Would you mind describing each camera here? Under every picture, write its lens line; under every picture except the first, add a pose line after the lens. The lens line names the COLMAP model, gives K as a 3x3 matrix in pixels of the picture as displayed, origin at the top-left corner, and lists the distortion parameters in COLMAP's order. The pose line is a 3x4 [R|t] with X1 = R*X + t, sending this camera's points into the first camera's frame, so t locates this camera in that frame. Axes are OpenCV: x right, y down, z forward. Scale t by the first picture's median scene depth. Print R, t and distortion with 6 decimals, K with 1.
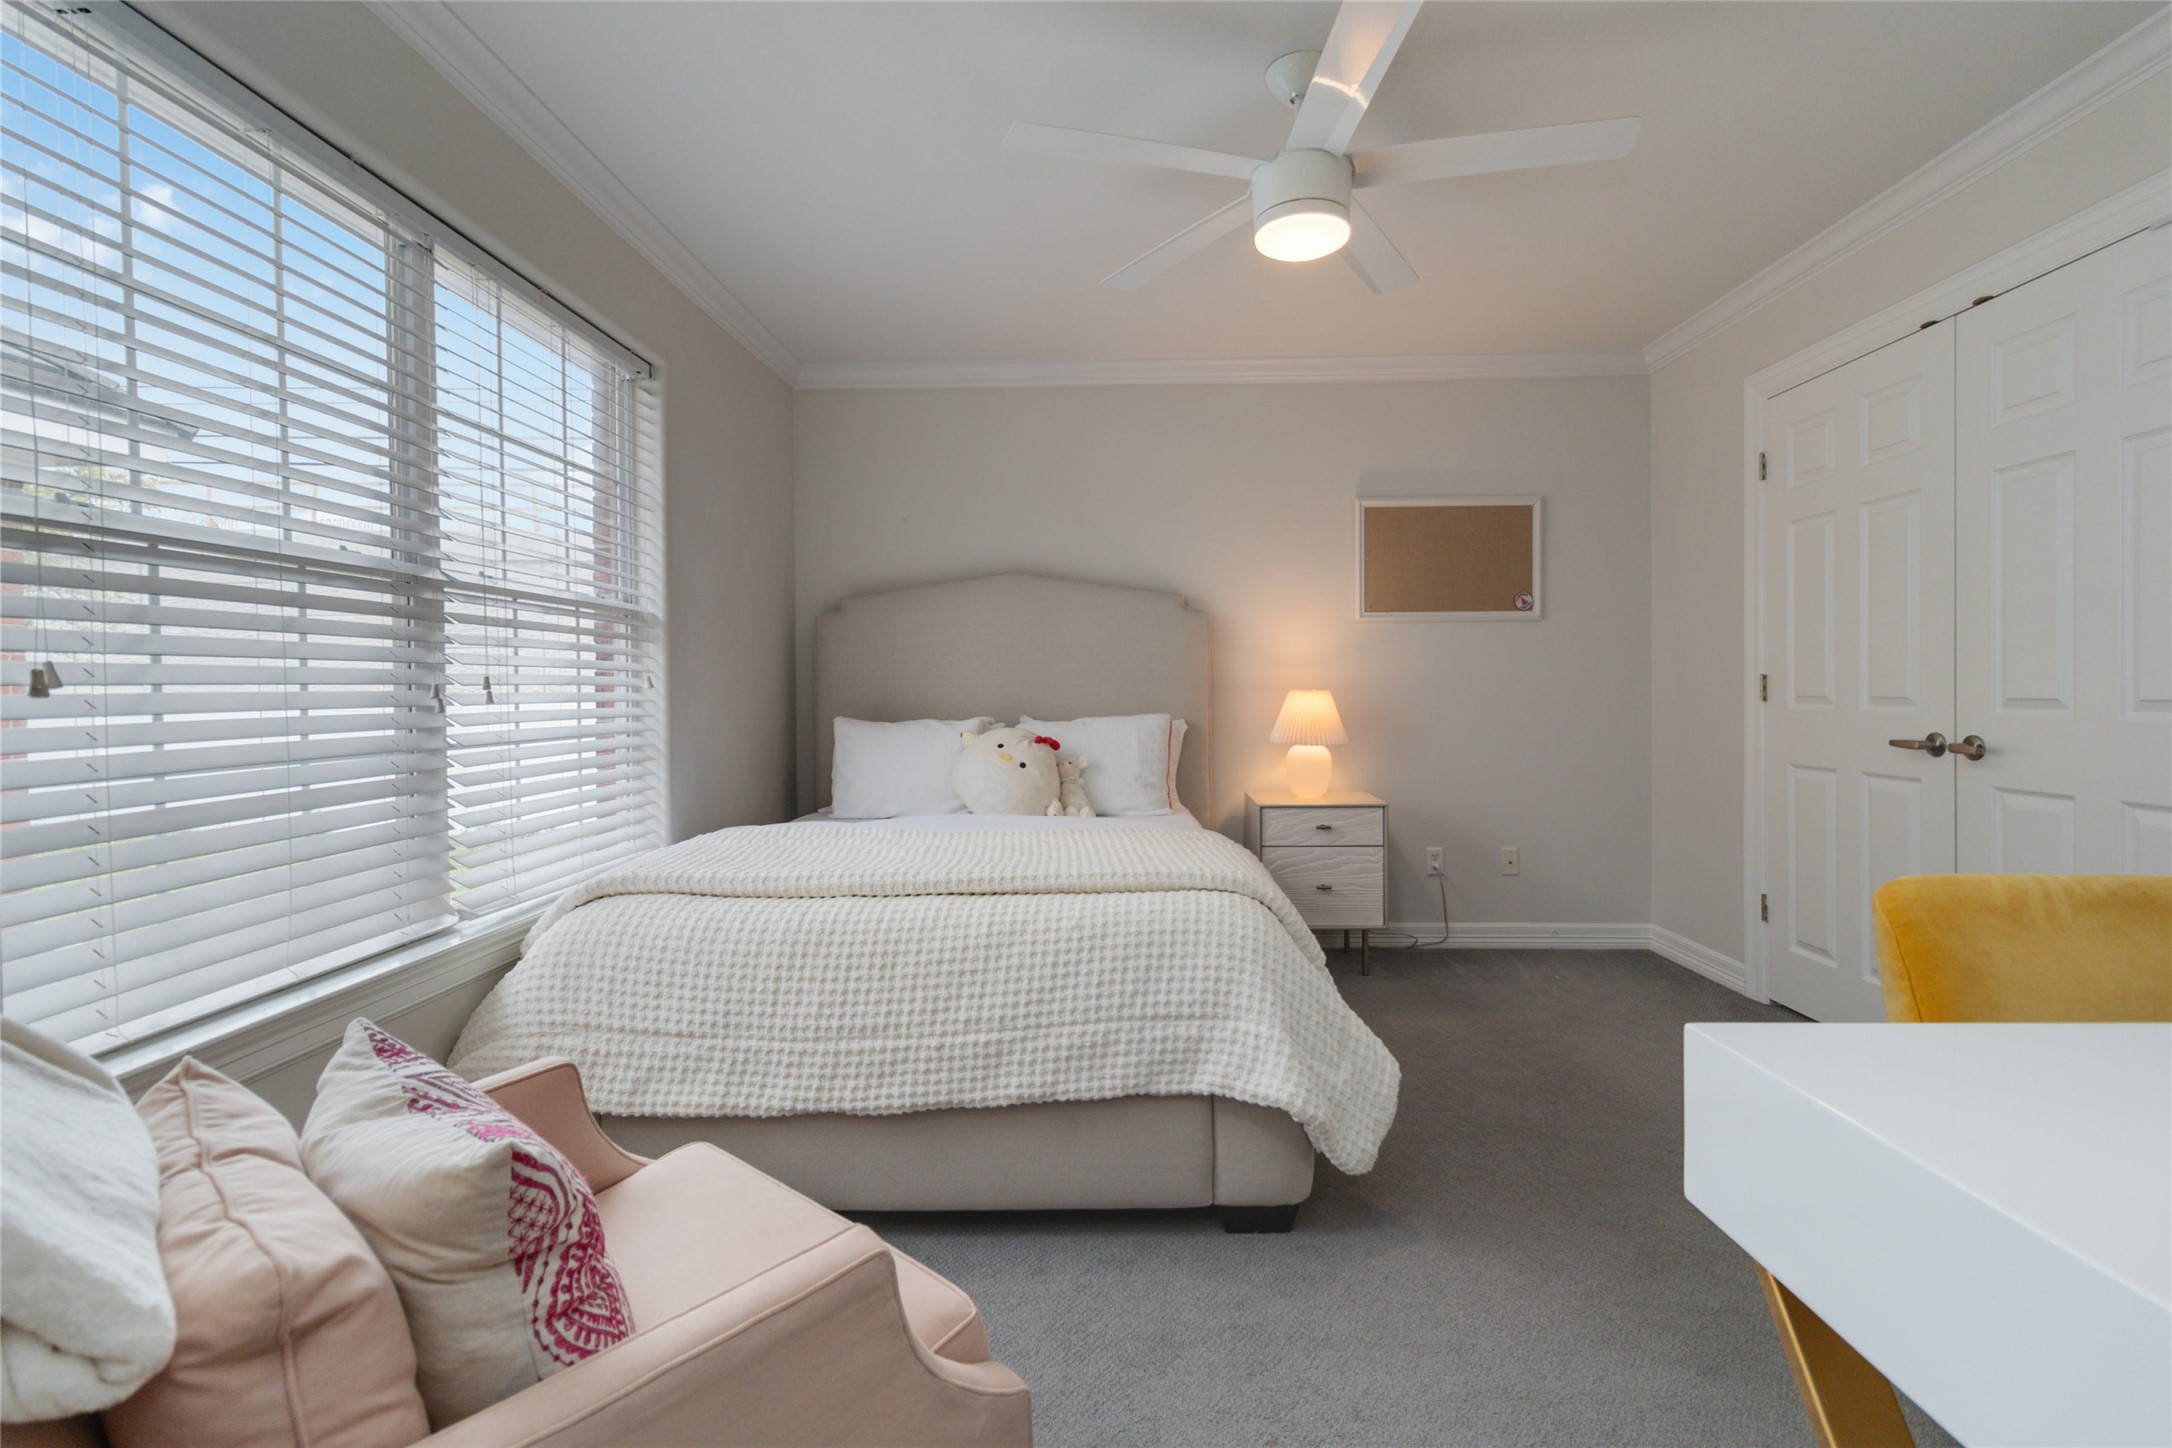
lens RADIAL K [[1006.3, 0, 1089.4], [0, 1006.3, 696.5], [0, 0, 1]] dist [0.002357, 0.000129]
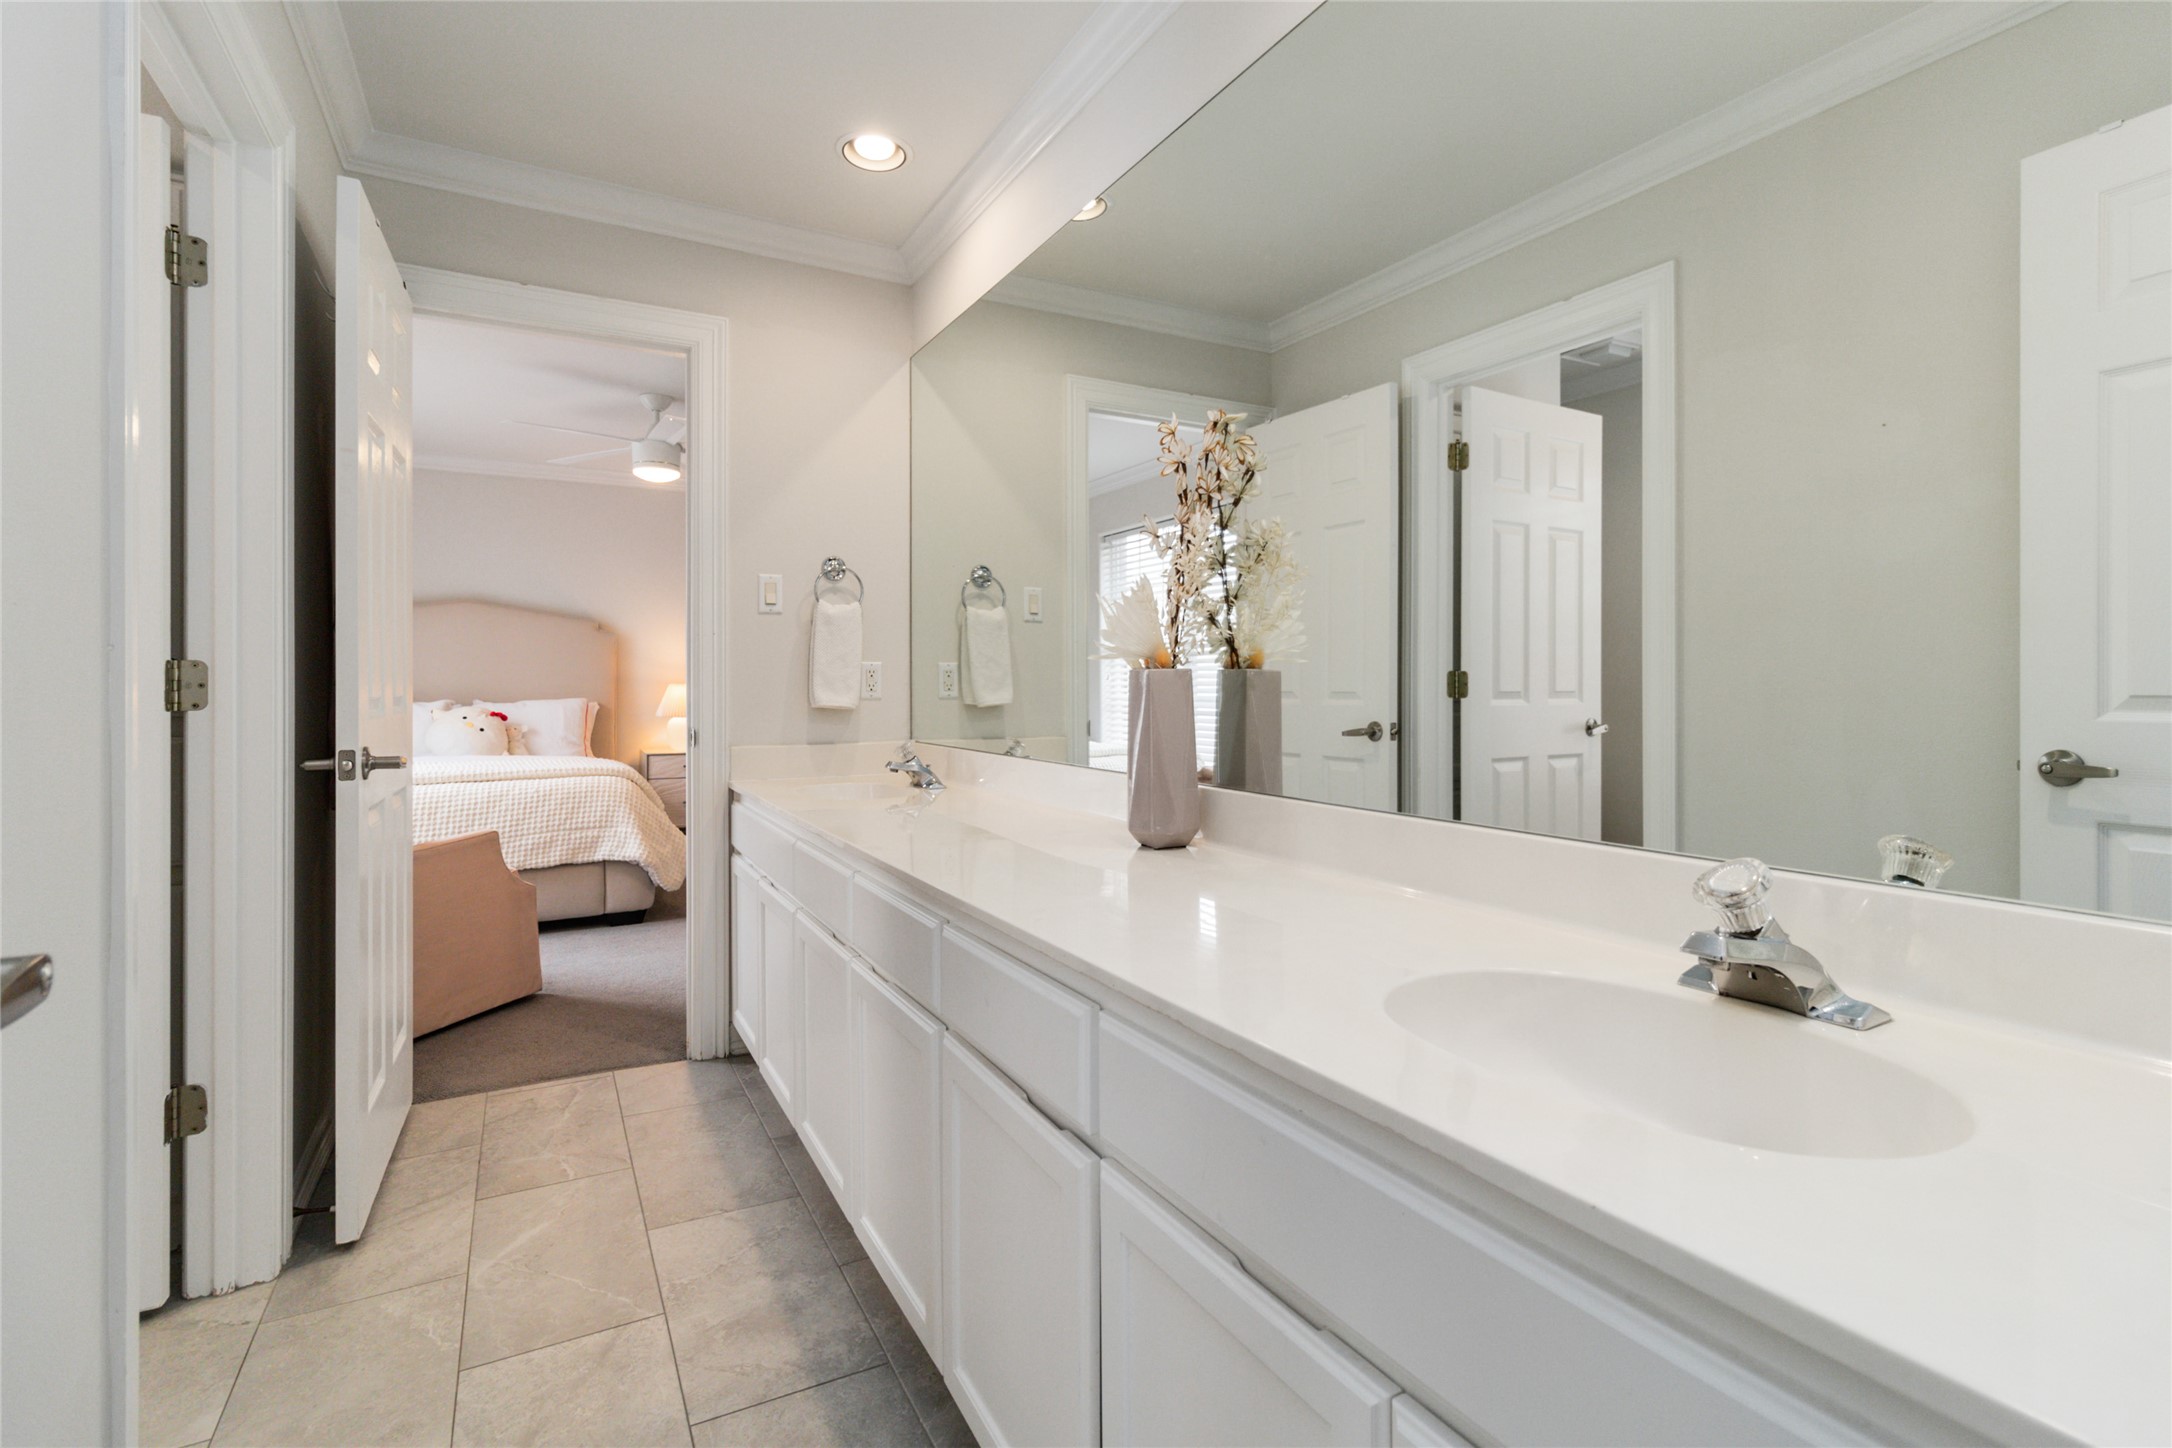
lens RADIAL K [[1006.3, 0, 1089.4], [0, 1006.3, 696.5], [0, 0, 1]] dist [0.002357, 0.000129]
pose [[0.858337, 0.006809, 0.513041, -0.094626], [-0.007934, 0.999969, 0.000002, 0.014325], [-0.513025, -0.004072, 0.858364, -1.341410]]
